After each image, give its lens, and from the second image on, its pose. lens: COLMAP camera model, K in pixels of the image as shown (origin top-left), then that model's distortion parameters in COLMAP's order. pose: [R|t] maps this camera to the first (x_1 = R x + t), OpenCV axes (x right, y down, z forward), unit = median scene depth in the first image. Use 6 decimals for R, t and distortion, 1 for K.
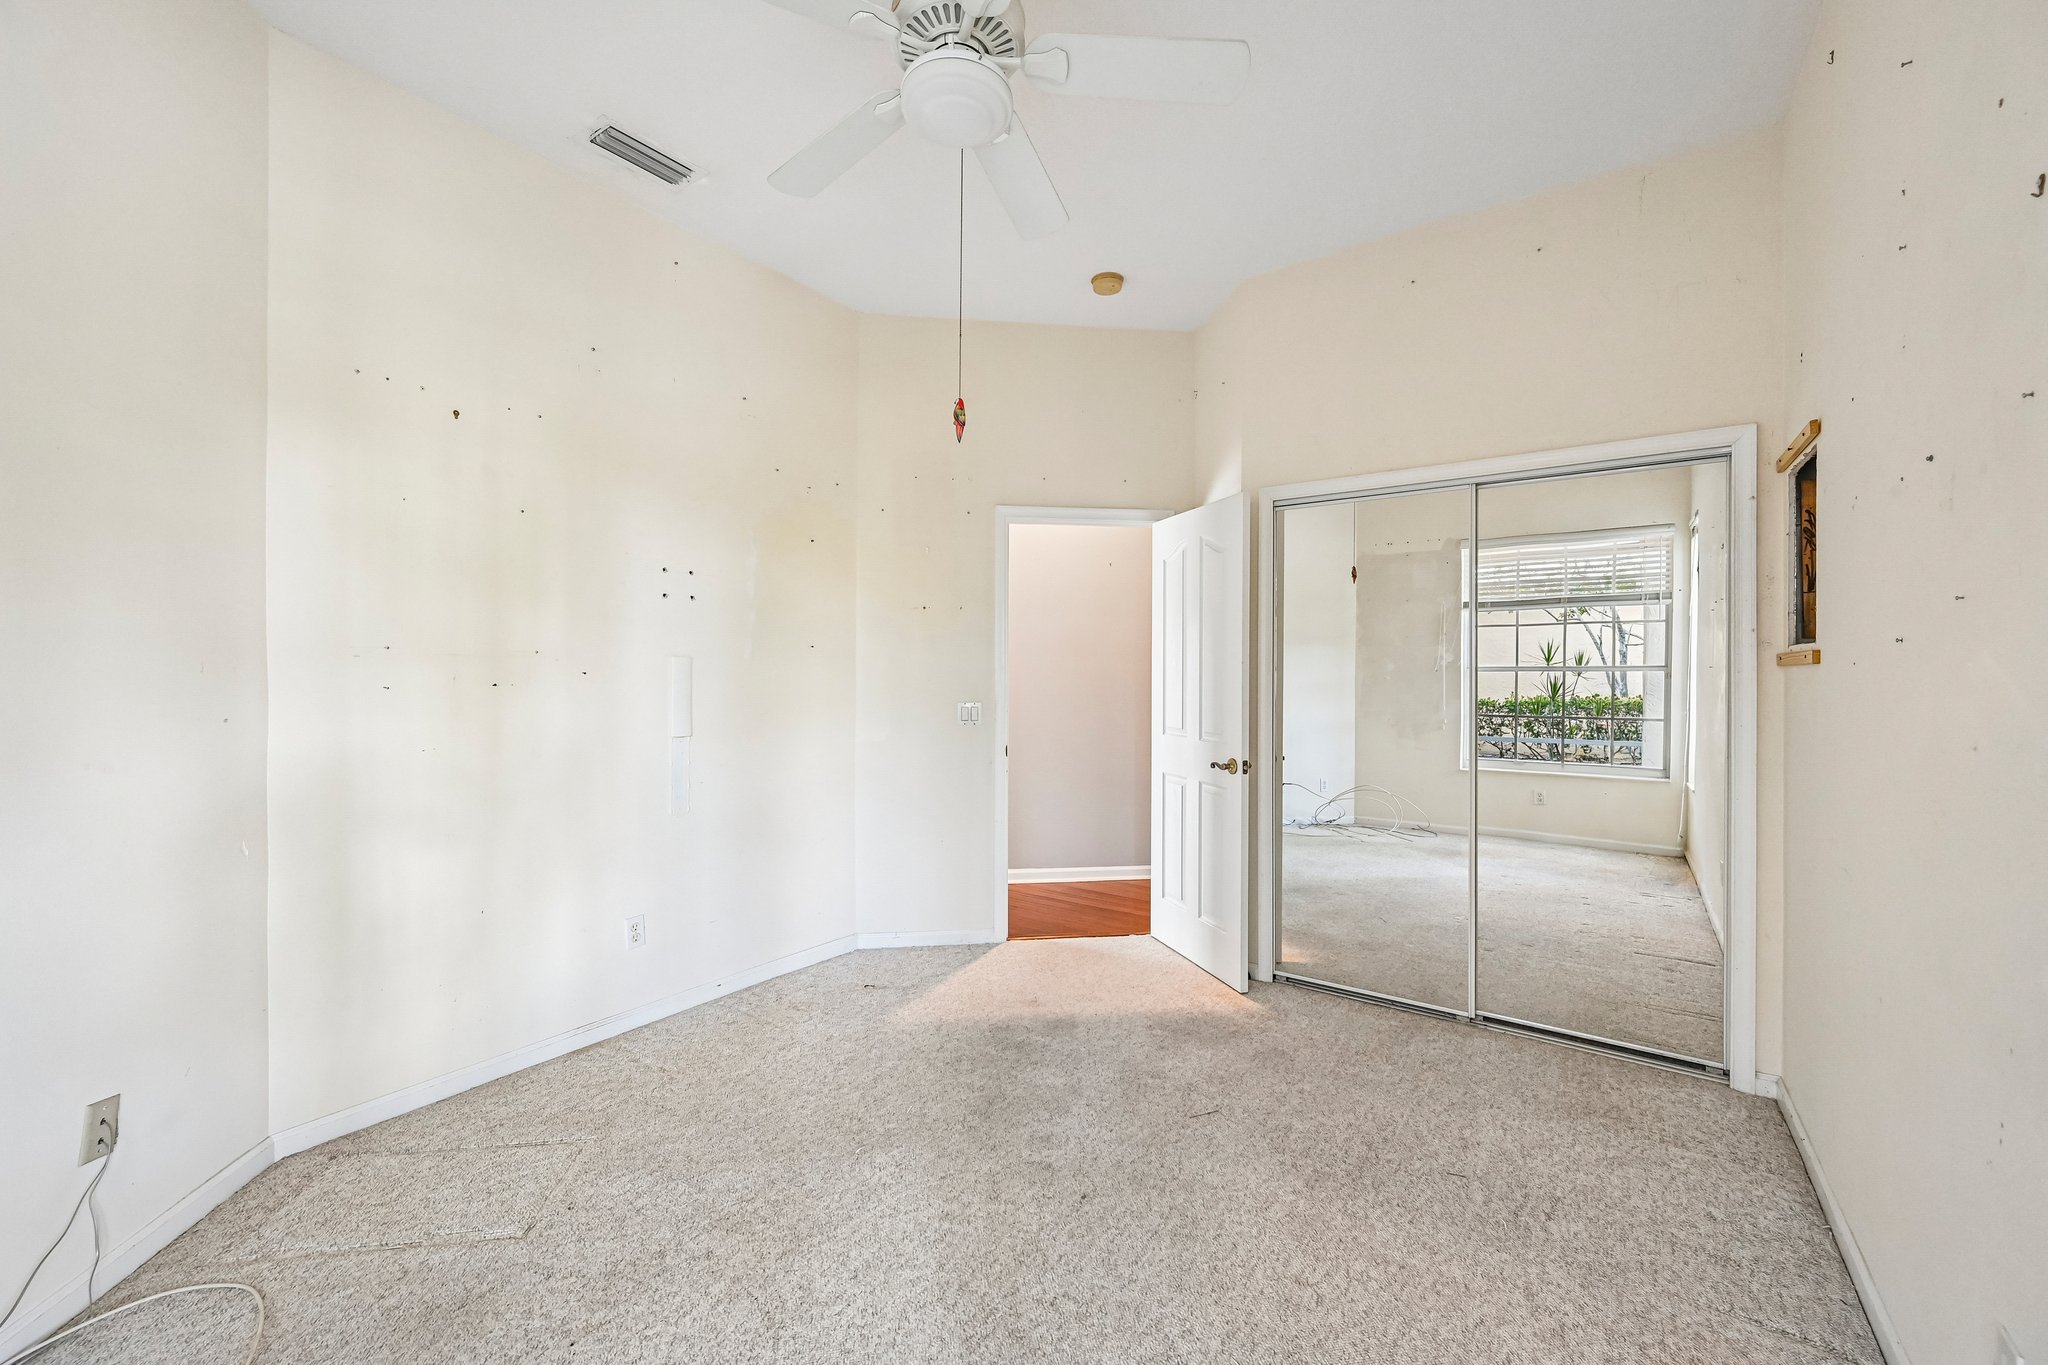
lens RADIAL K [[809.1, 0, 1028.1], [0, 809.1, 675.5], [0, 0, 1]] dist [0.000466, 0.000070]
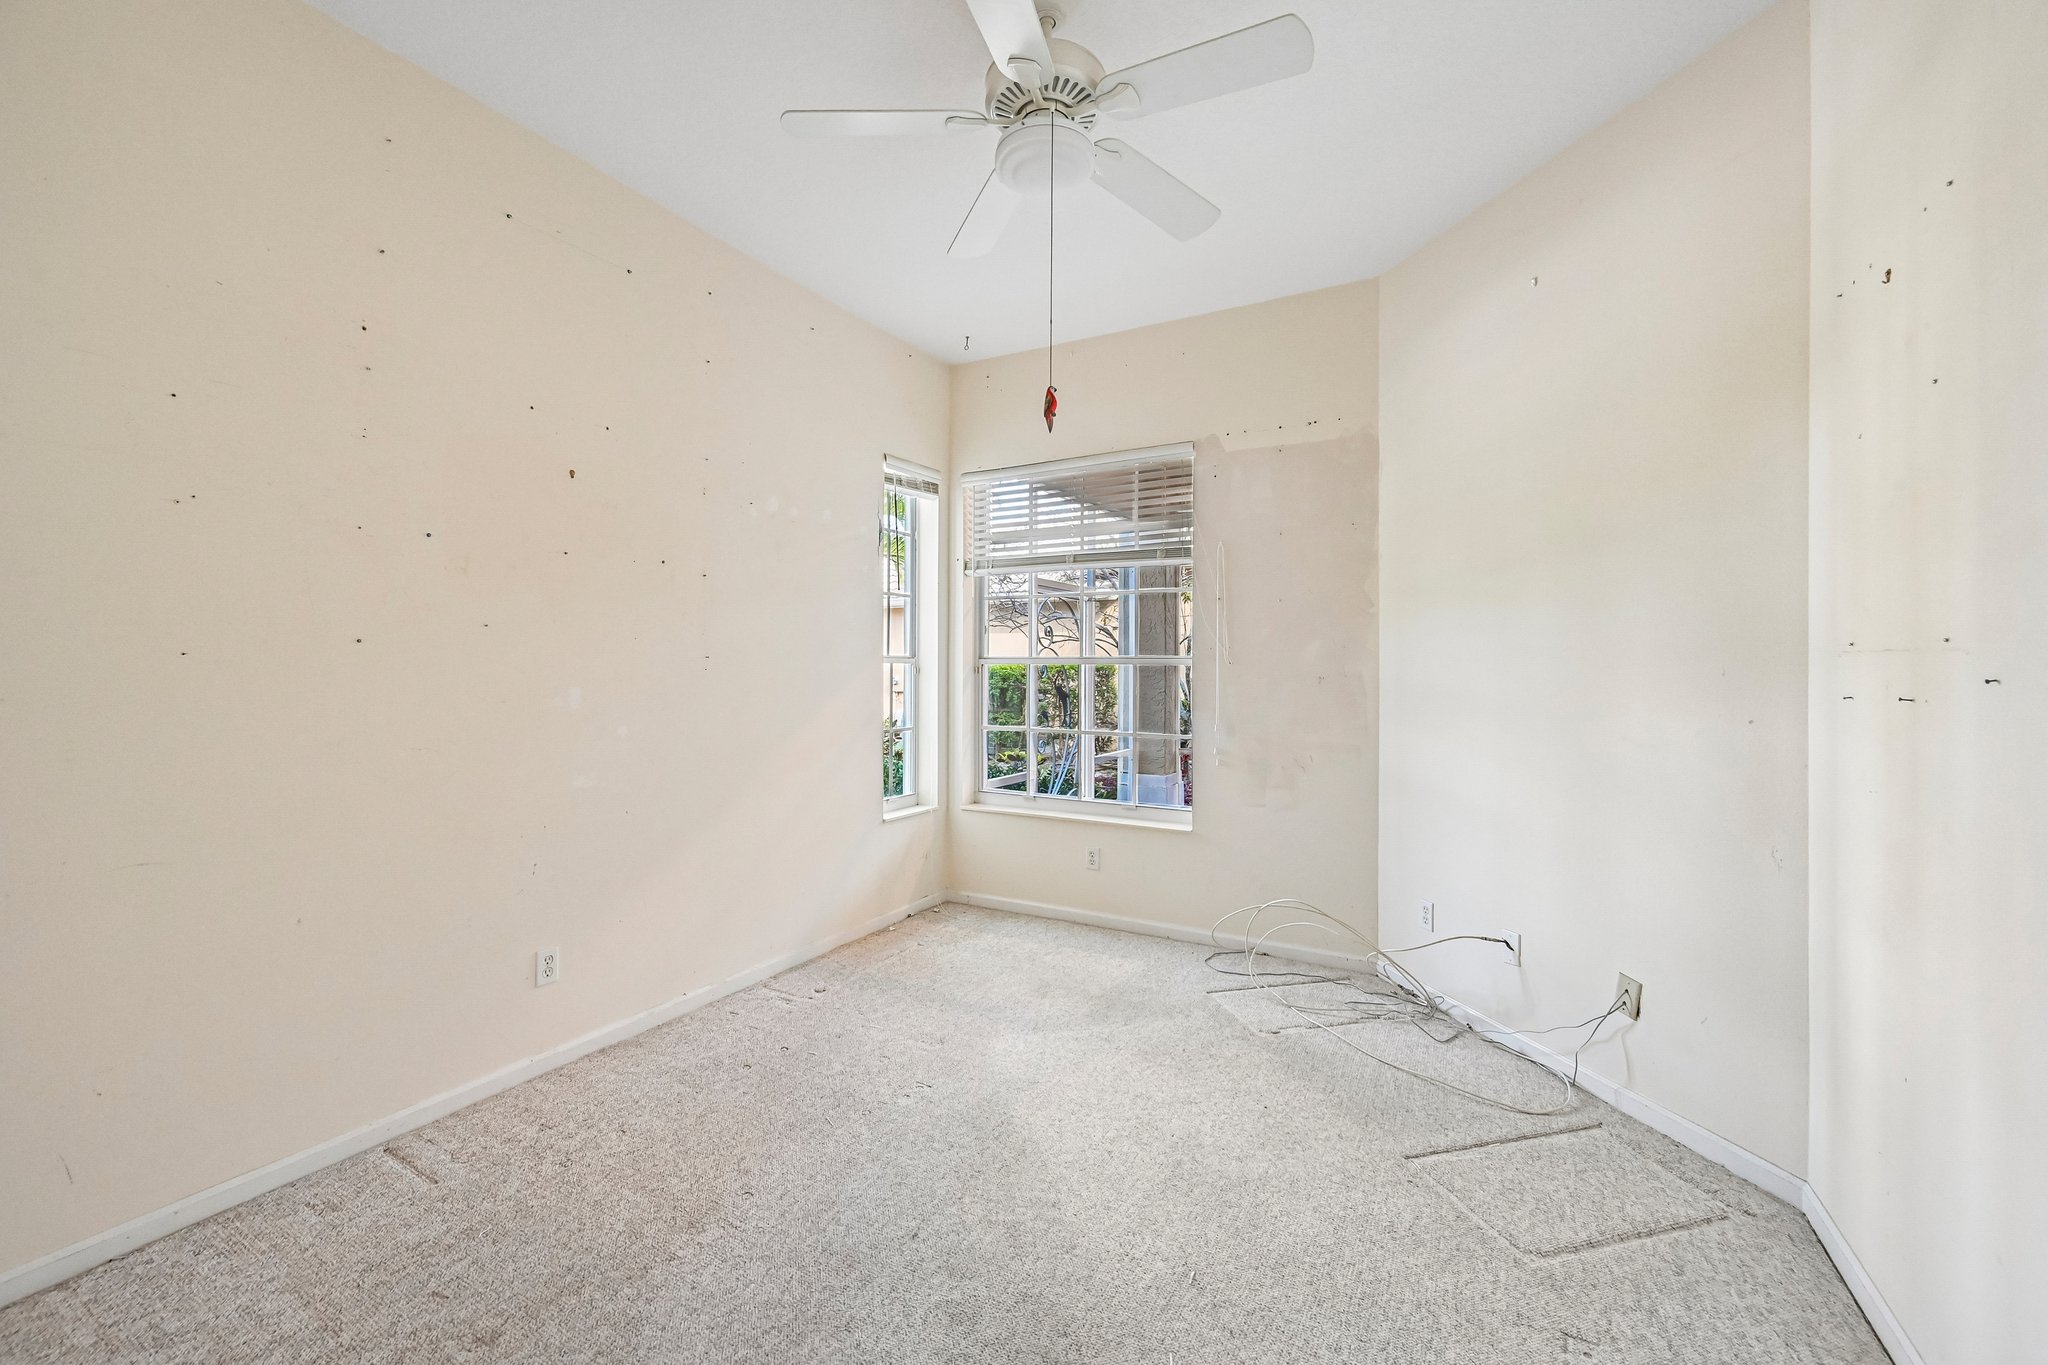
lens RADIAL K [[809.1, 0, 1028.1], [0, 809.1, 675.5], [0, 0, 1]] dist [0.000466, 0.000070]
pose [[-0.993880, -0.004722, -0.110366, 0.045036], [-0.006086, 0.999909, 0.012025, -0.008556], [0.110300, 0.012623, -0.993818, 1.926308]]
